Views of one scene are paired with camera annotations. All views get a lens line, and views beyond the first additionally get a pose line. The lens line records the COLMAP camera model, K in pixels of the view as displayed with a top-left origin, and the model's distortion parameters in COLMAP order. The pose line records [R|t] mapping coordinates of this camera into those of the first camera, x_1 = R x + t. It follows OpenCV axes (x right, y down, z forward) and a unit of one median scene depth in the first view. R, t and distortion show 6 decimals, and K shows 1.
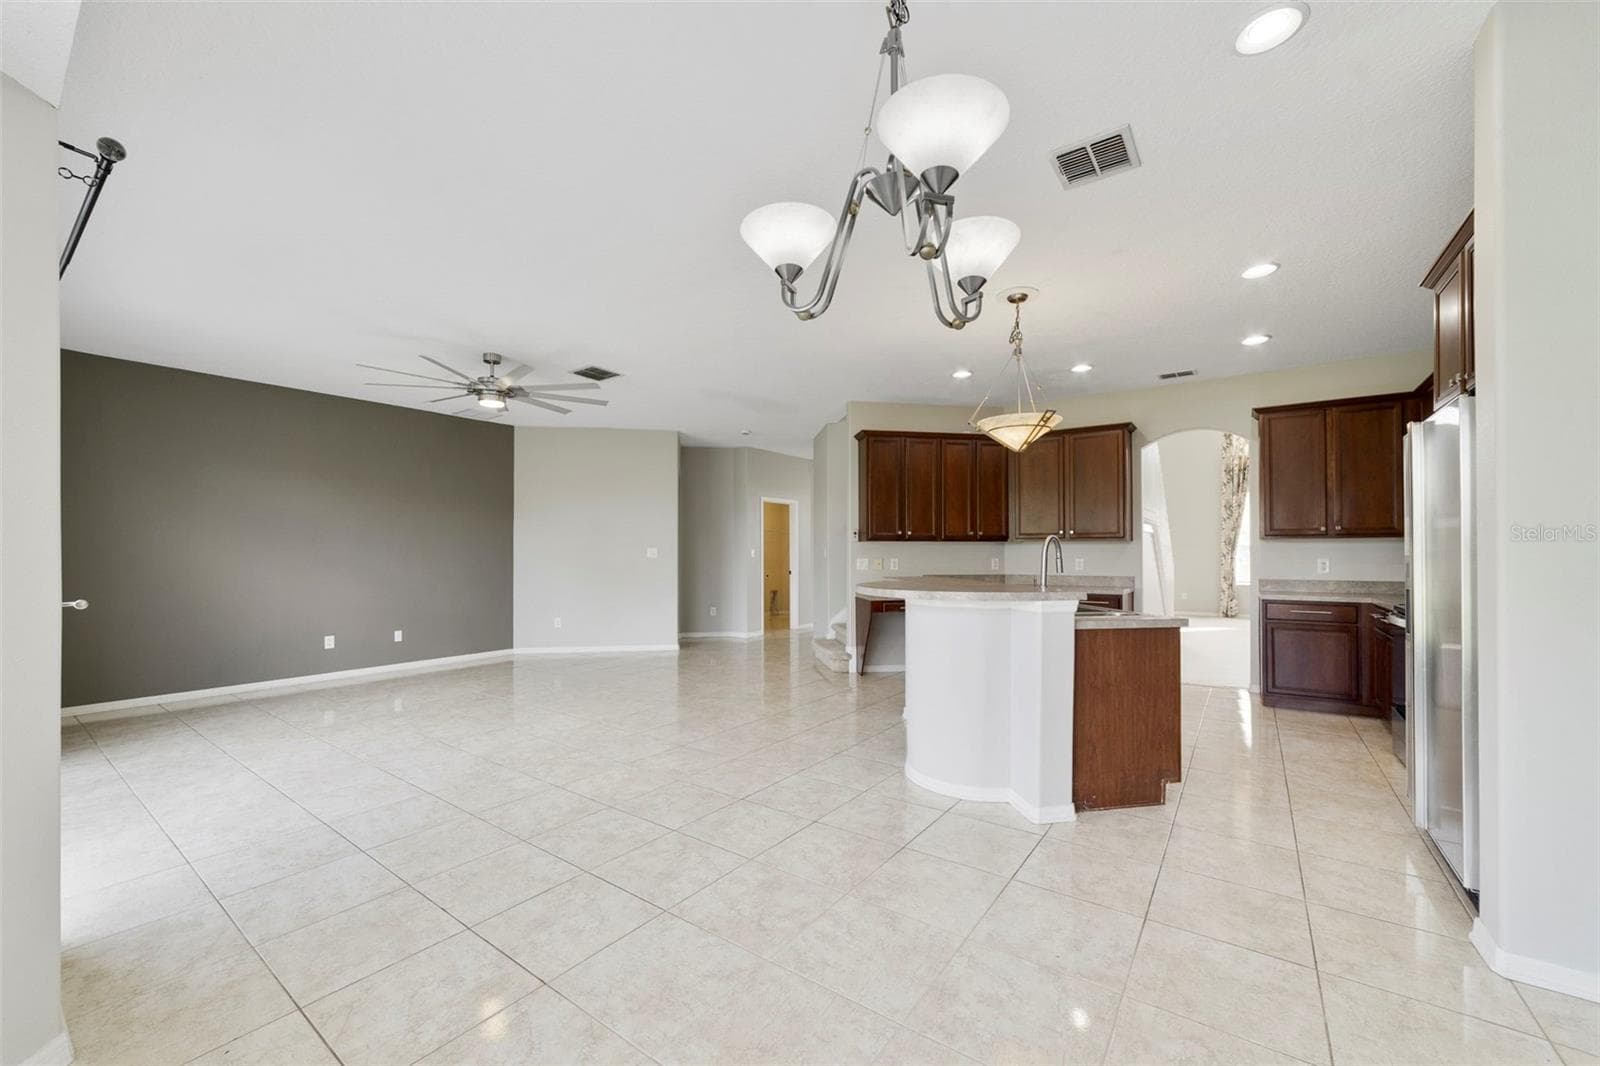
lens RADIAL K [[620.9, 0, 797.3], [0, 620.9, 544.1], [0, 0, 1]] dist [-0.024378, 0.001813]
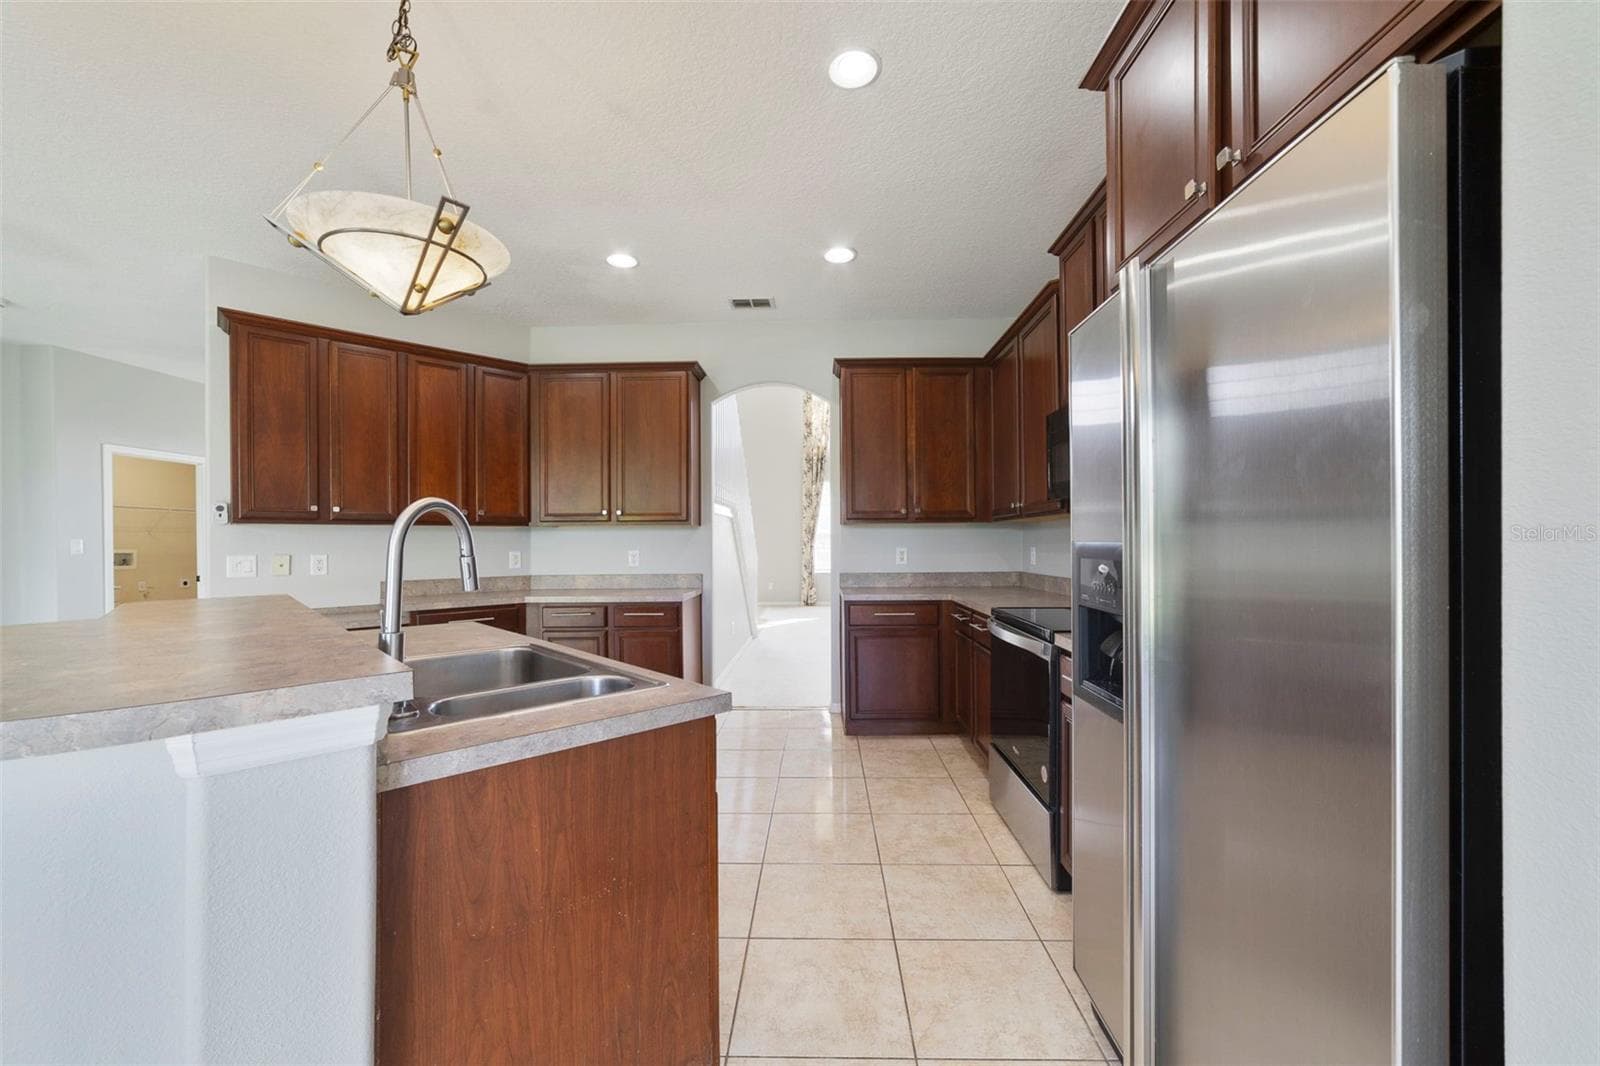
lens RADIAL K [[620.9, 0, 812.0], [0, 620.9, 540.0], [0, 0, 1]] dist [-0.024378, 0.001813]
pose [[0.815219, -0.005141, 0.579129, 0.240730], [-0.000234, 0.999958, 0.009206, 0.005473], [-0.579152, -0.007640, 0.815184, 0.341659]]
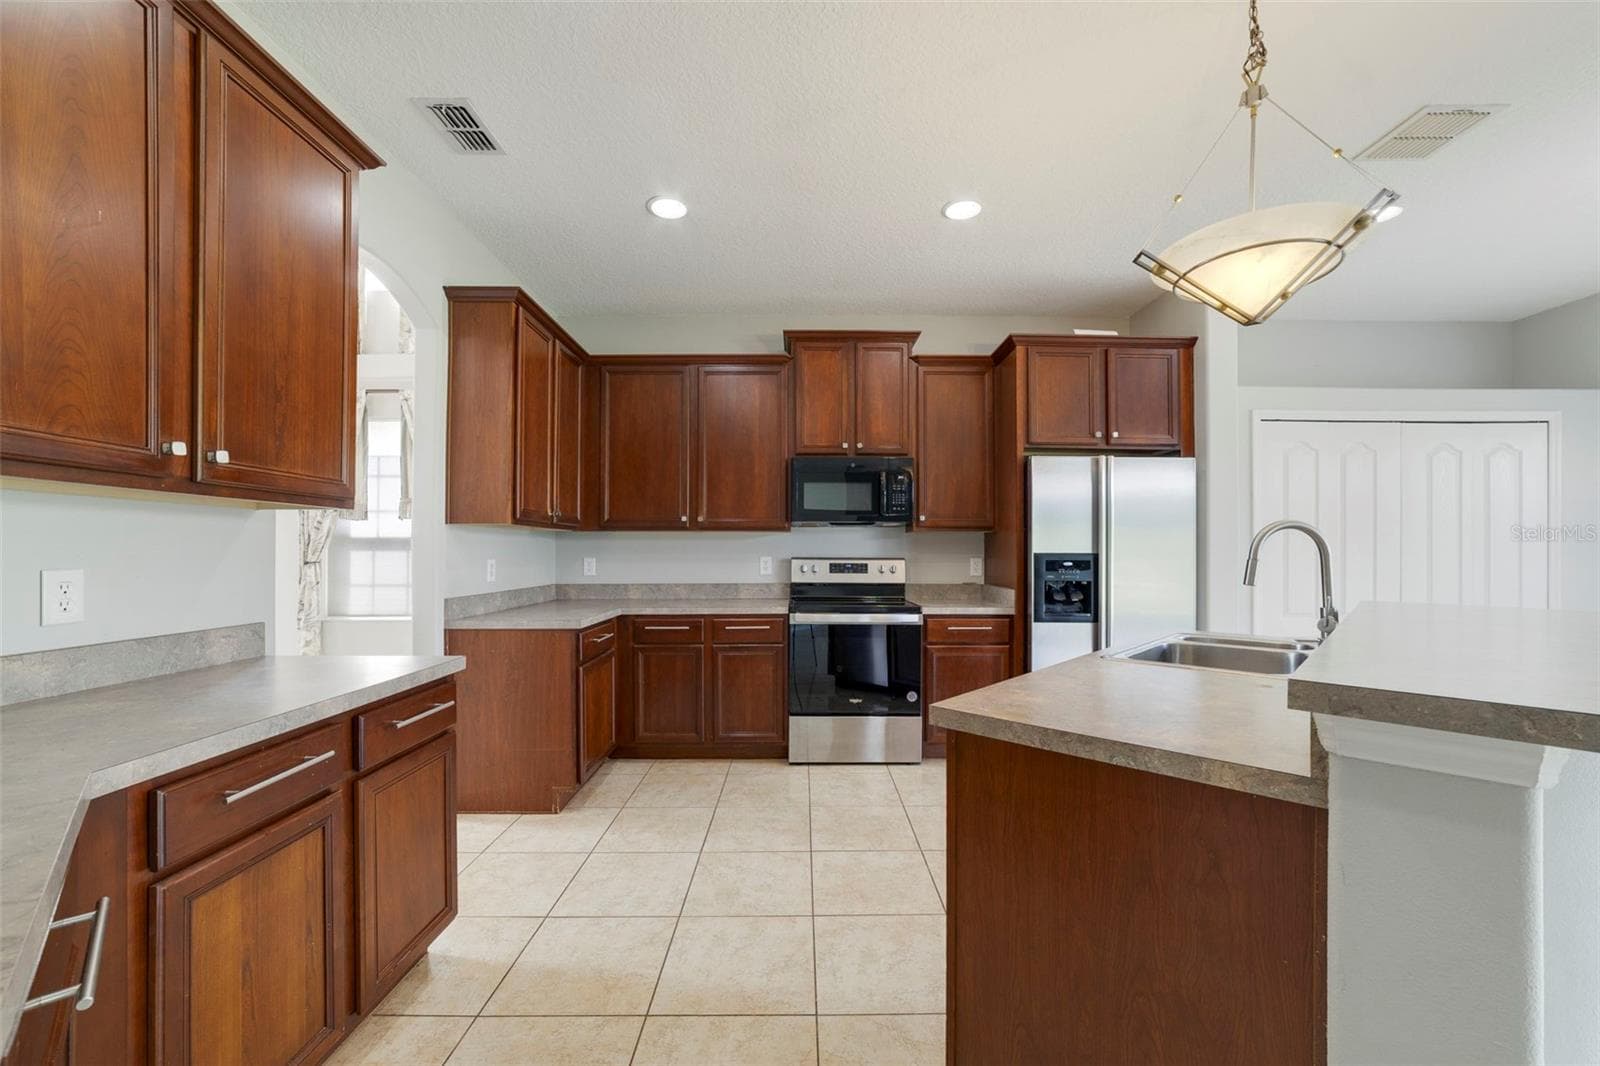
lens RADIAL K [[620.9, 0, 805.8], [0, 620.9, 549.8], [0, 0, 1]] dist [-0.024378, 0.001813]
pose [[-0.596884, -0.001599, 0.802326, 0.141197], [-0.016636, 0.999808, -0.010384, 0.015921], [-0.802155, -0.019546, -0.596796, 1.055555]]
